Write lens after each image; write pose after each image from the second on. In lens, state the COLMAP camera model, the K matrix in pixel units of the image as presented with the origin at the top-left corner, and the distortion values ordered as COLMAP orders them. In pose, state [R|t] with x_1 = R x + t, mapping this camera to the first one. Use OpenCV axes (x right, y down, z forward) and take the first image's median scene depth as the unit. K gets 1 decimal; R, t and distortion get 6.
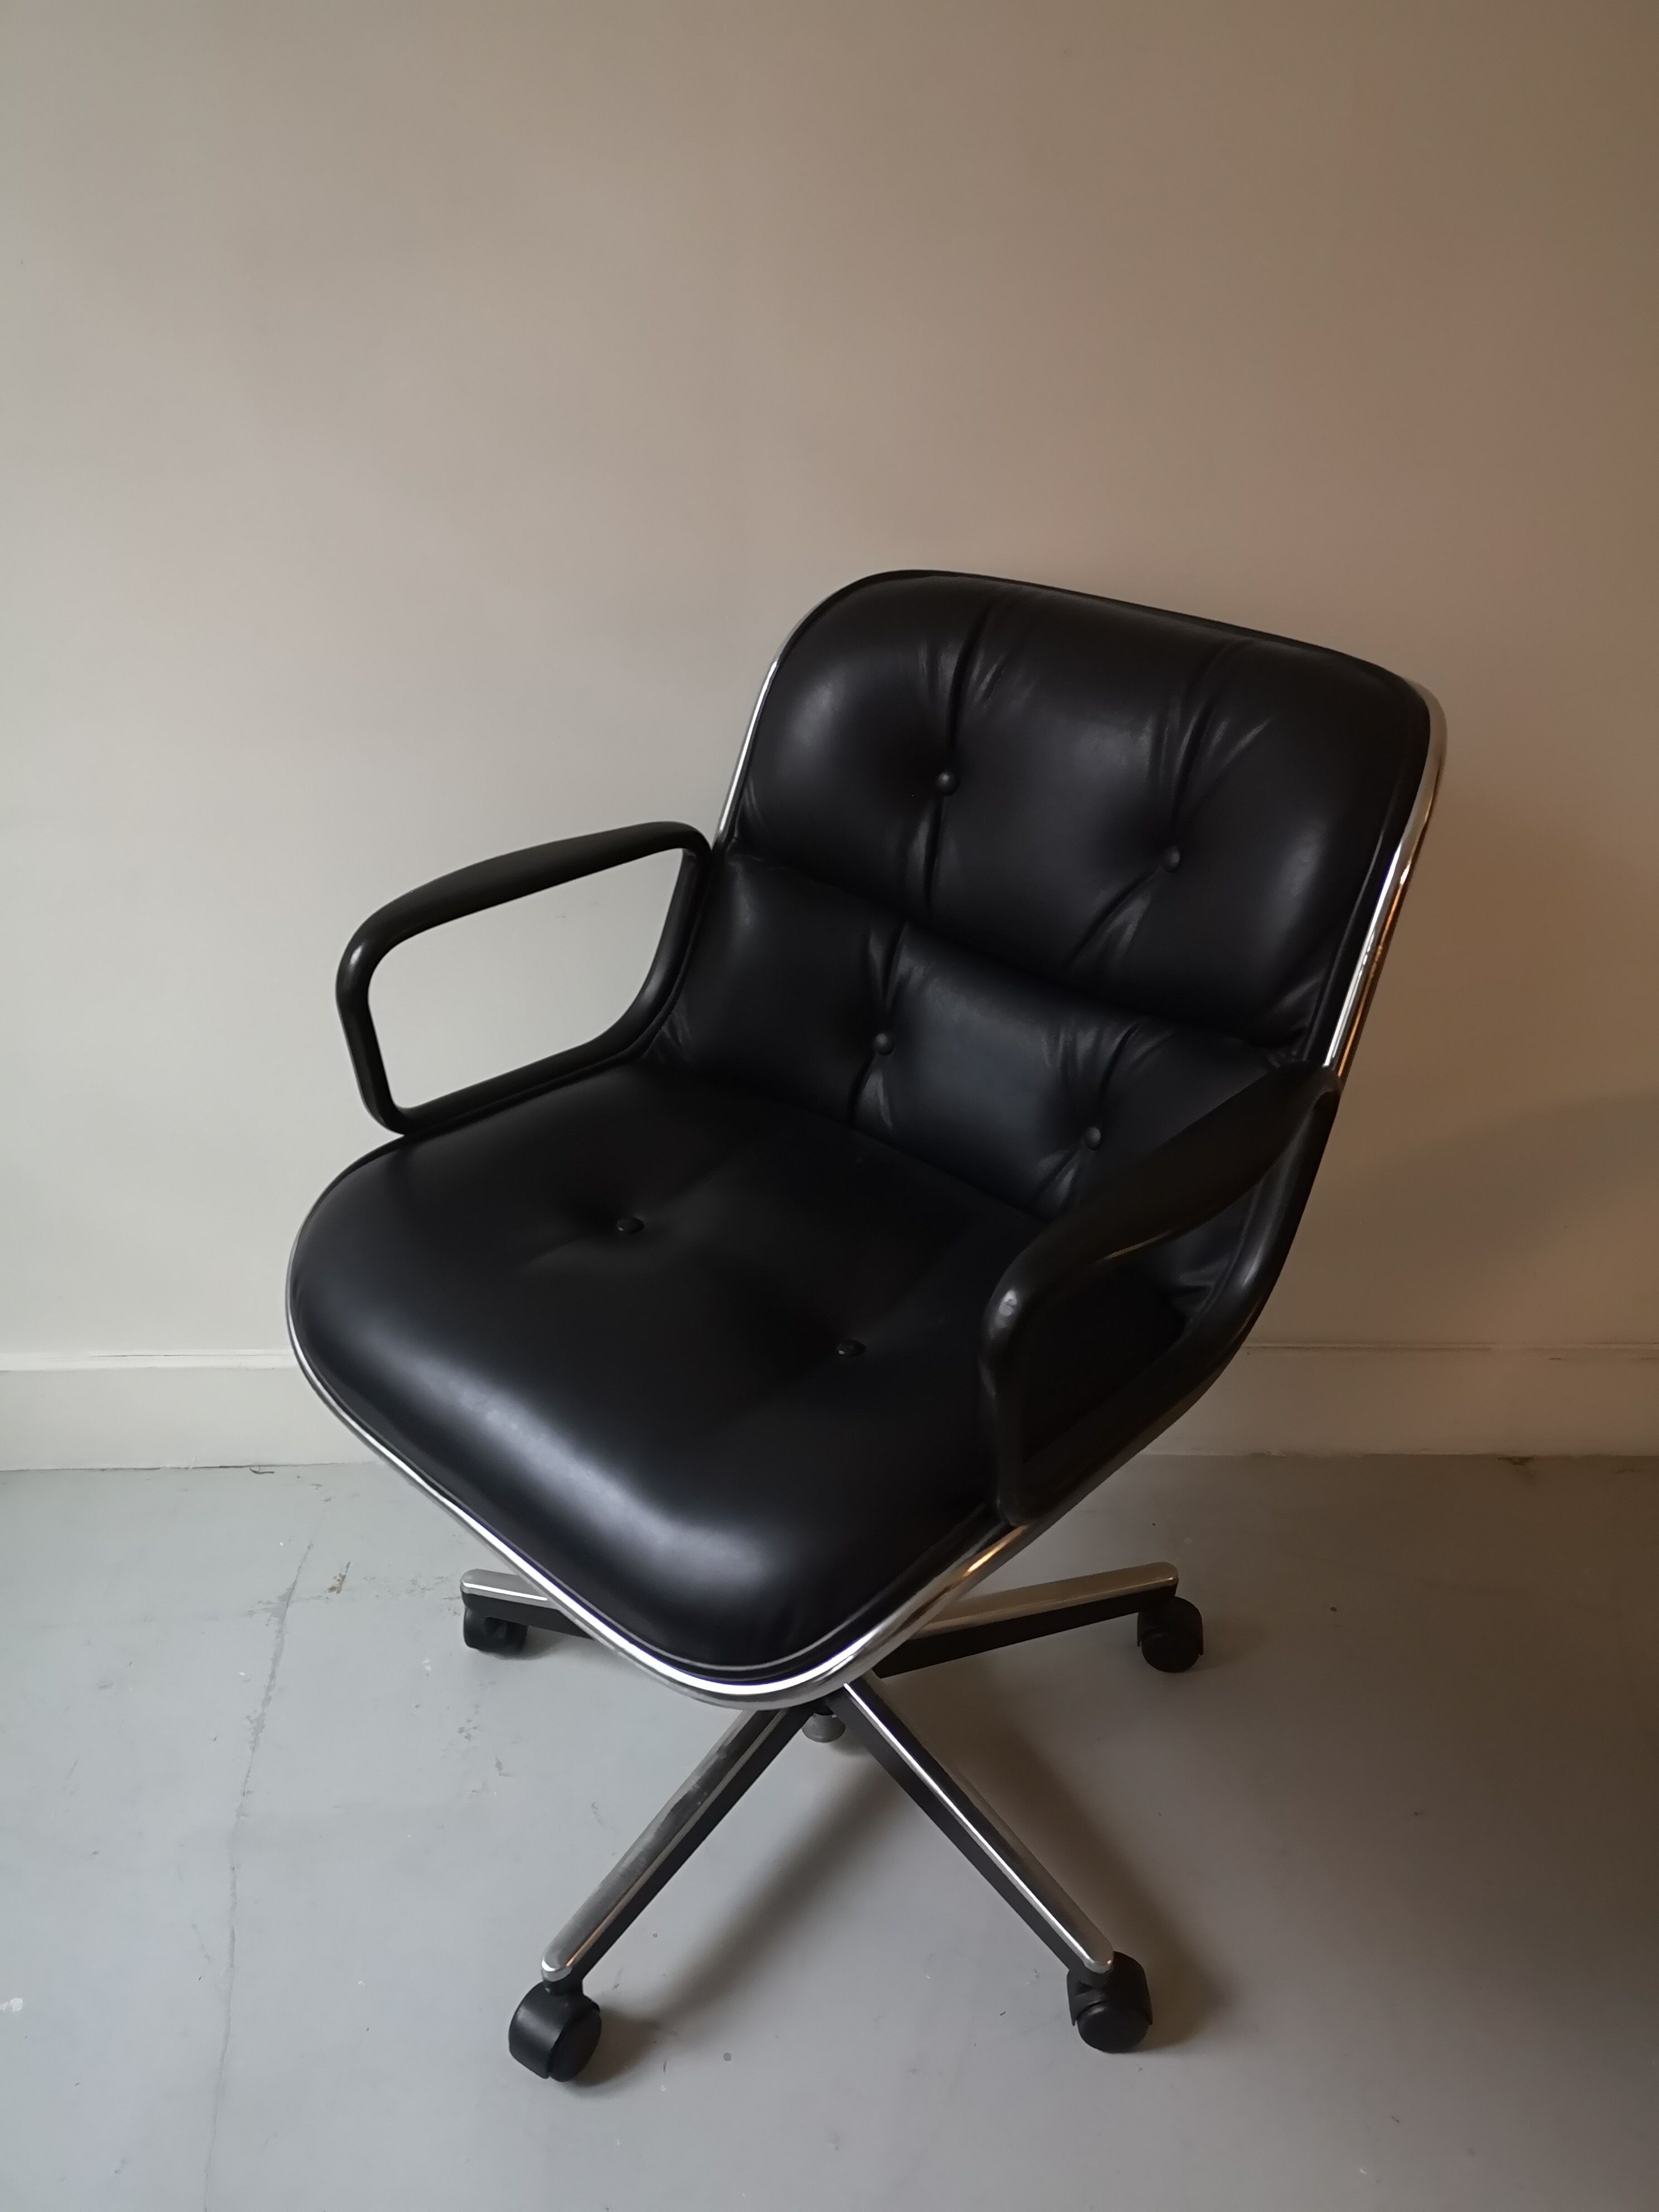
lens RADIAL K [[1758.1, 0, 831.0], [0, 1758.1, 1099.8], [0, 0, 1]] dist [-0.014414, -0.020387]
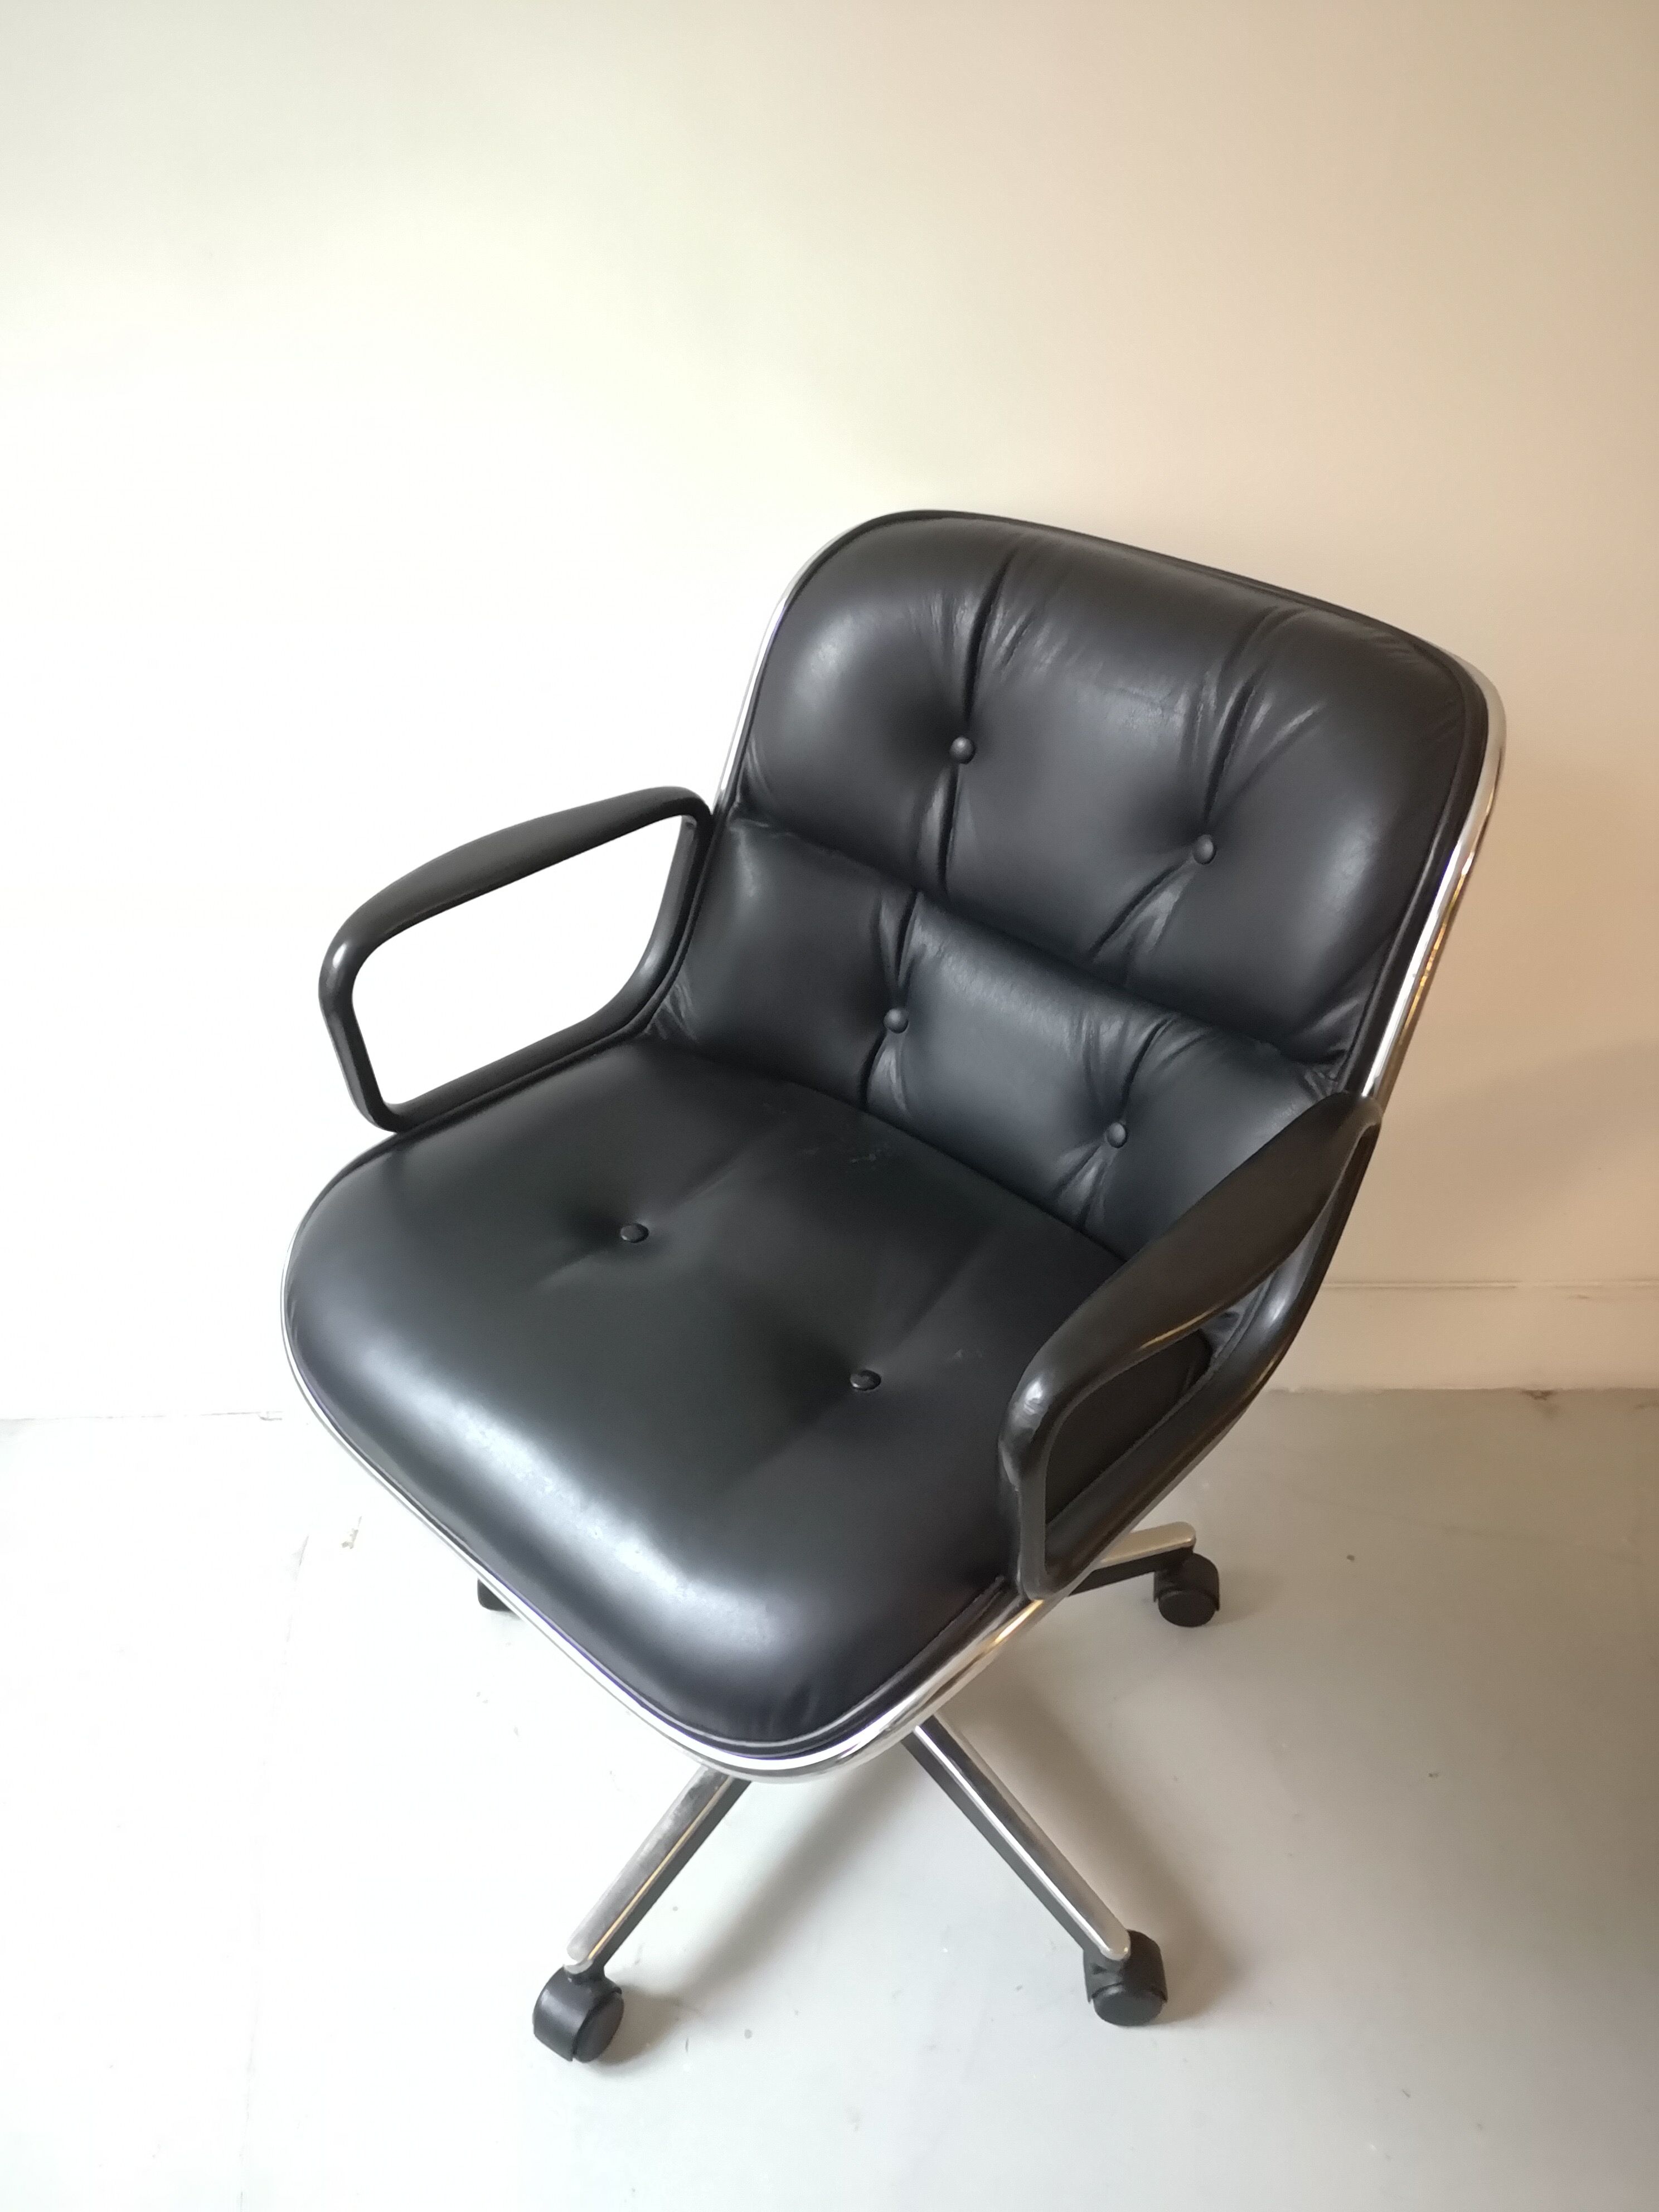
lens RADIAL K [[1758.1, 0, 828.7], [0, 1758.1, 1111.3], [0, 0, 1]] dist [-0.014414, -0.020387]
pose [[0.999937, -0.008979, -0.006688, -0.000889], [0.009694, 0.993214, 0.115901, -0.101737], [0.005602, -0.115958, 0.993238, 0.050945]]
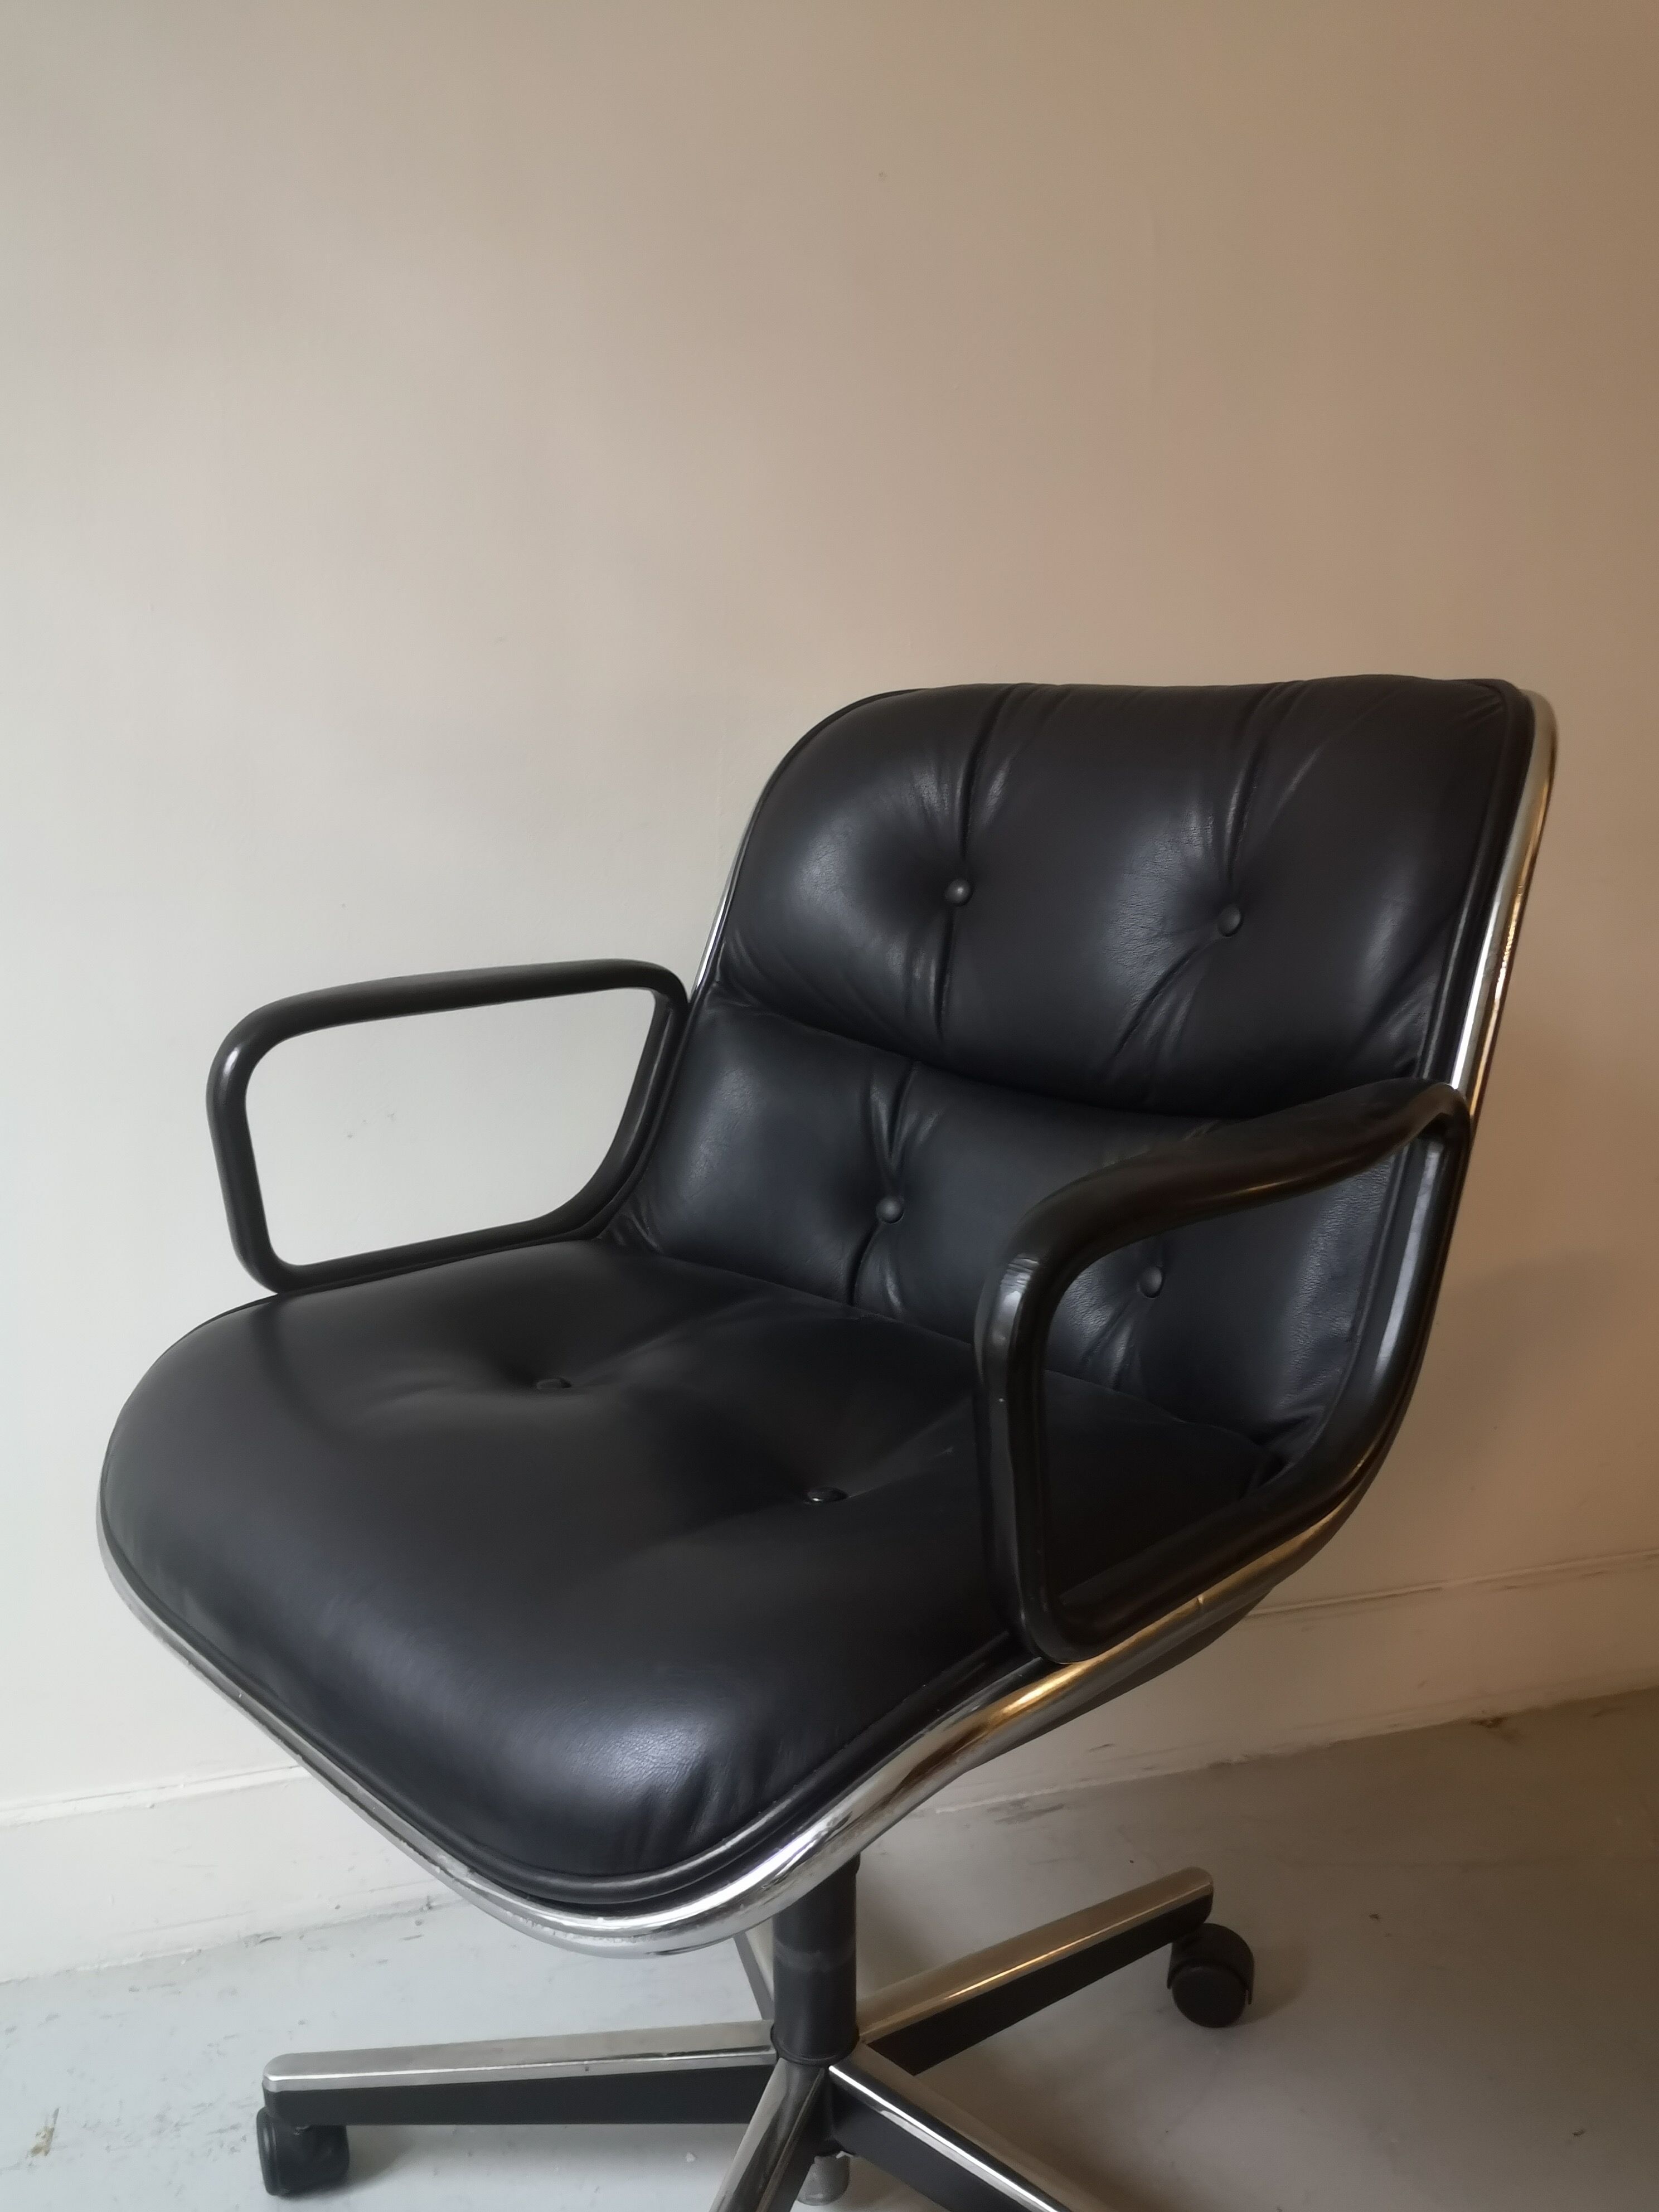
lens RADIAL K [[1758.1, 0, 862.6], [0, 1758.1, 1111.3], [0, 0, 1]] dist [-0.014414, -0.020387]
pose [[0.999847, -0.000956, -0.017477, 0.033879], [-0.004362, 0.953386, -0.301723, 0.181904], [0.016951, 0.301753, 0.953236, 0.227105]]
